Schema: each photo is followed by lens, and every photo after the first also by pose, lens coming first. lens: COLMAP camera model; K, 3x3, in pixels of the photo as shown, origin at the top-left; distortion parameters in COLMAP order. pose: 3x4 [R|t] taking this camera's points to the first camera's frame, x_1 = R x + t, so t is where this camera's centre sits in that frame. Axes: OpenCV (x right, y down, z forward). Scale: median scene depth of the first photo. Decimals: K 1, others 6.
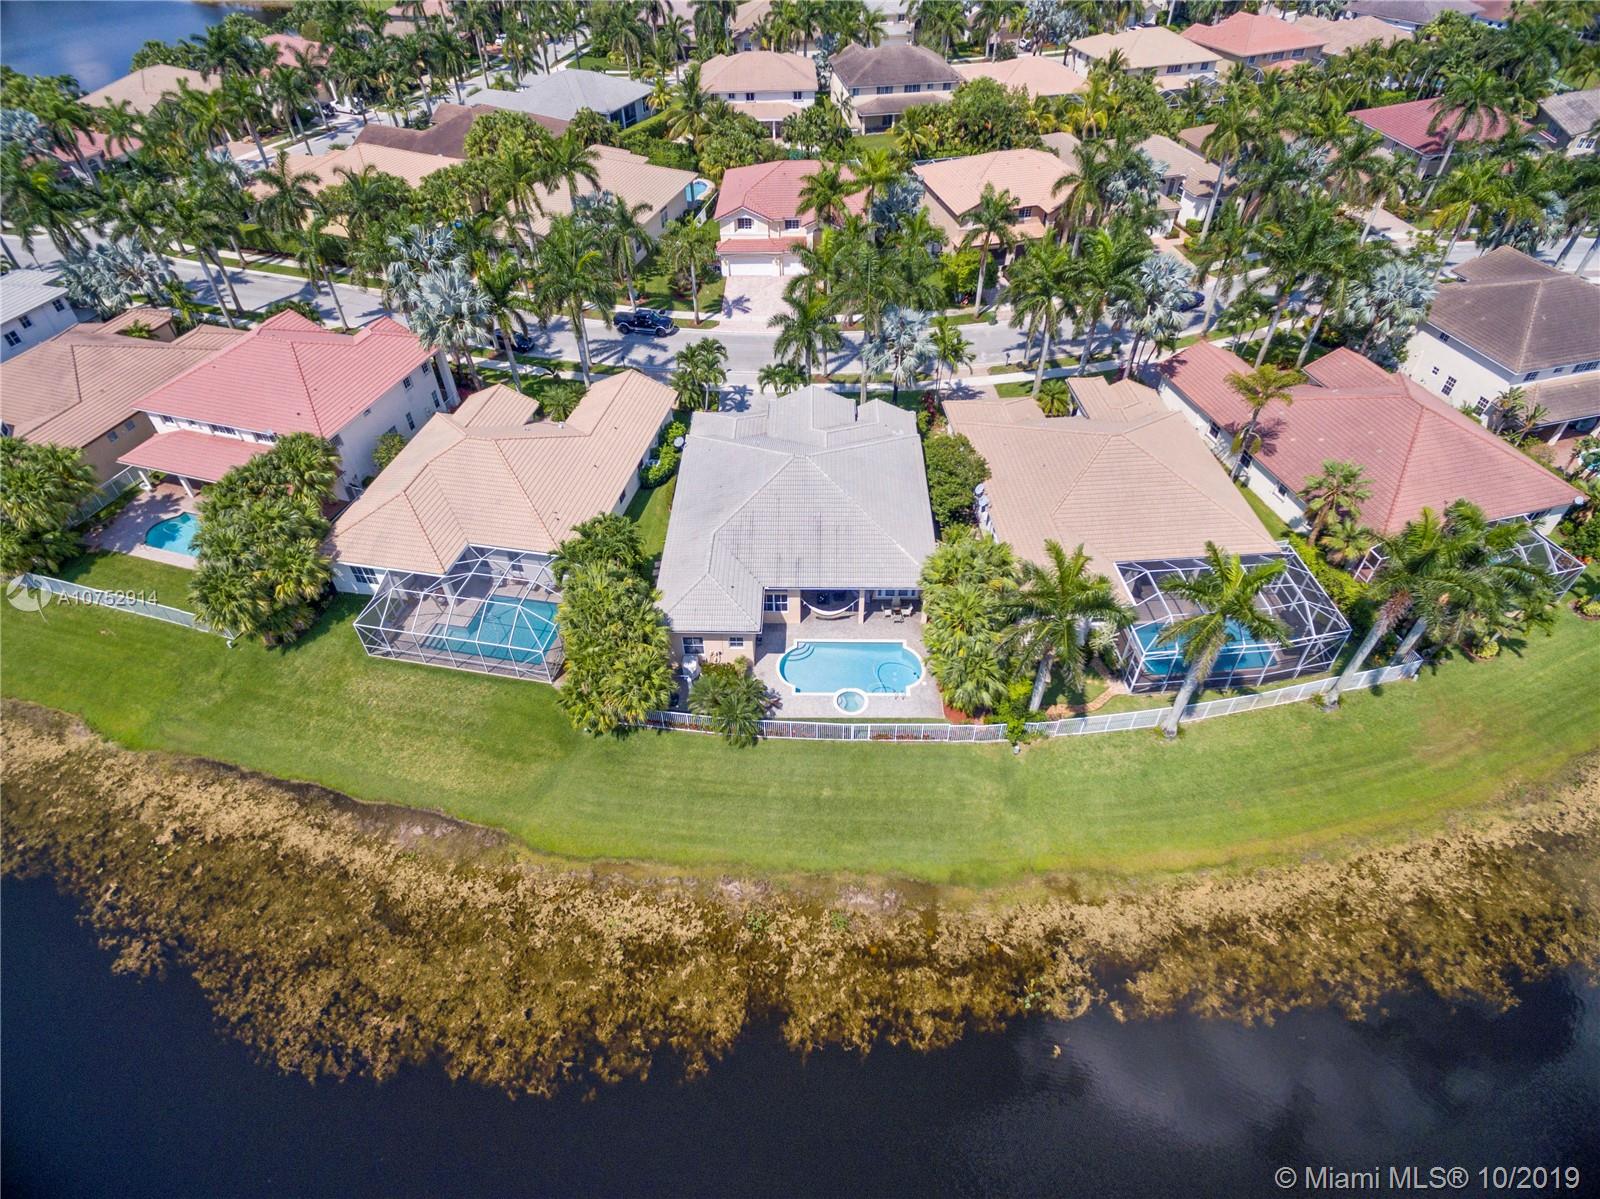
lens RADIAL K [[896.5, 0, 801.6], [0, 896.5, 599.3], [0, 0, 1]] dist [0.013819, -0.002883]
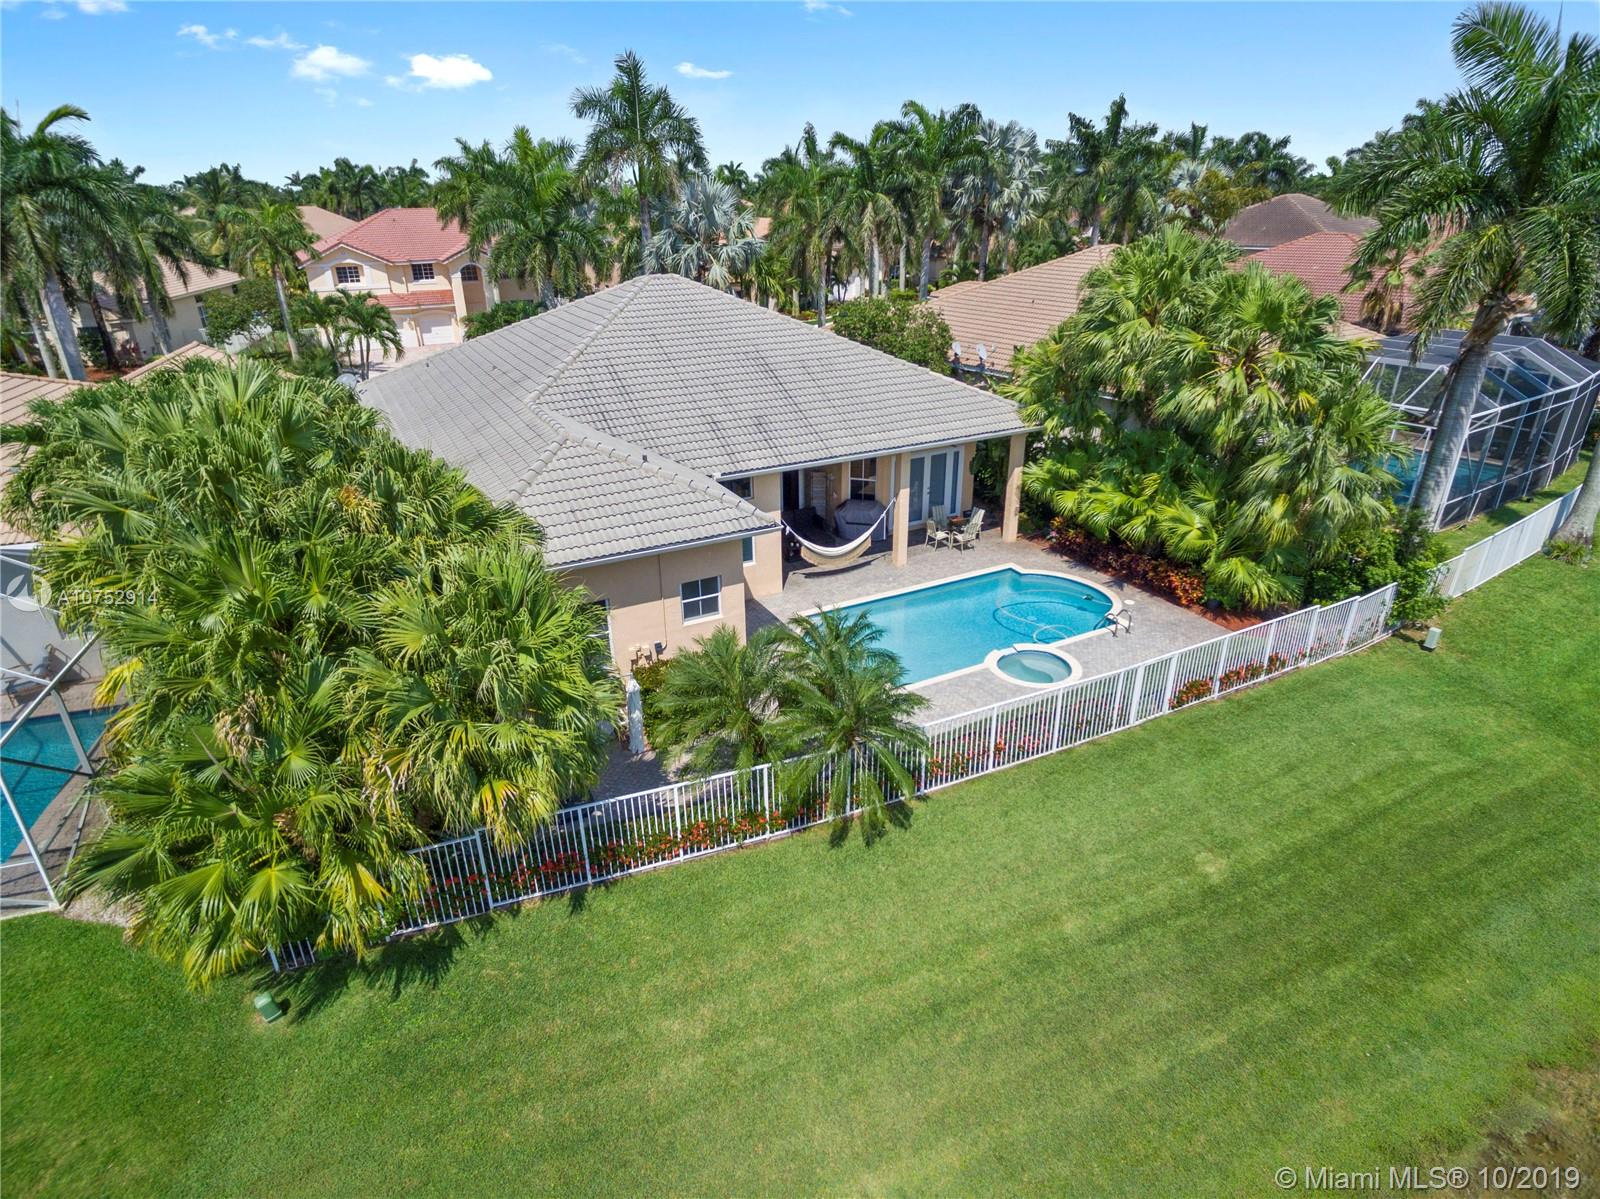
lens RADIAL K [[896.5, 0, 799.7], [0, 896.5, 595.8], [0, 0, 1]] dist [0.013819, -0.002883]
pose [[0.876510, -0.197485, 0.439011, -0.204267], [0.334510, 0.905687, -0.260452, 0.160394], [-0.346171, 0.375142, 0.859904, 0.728424]]
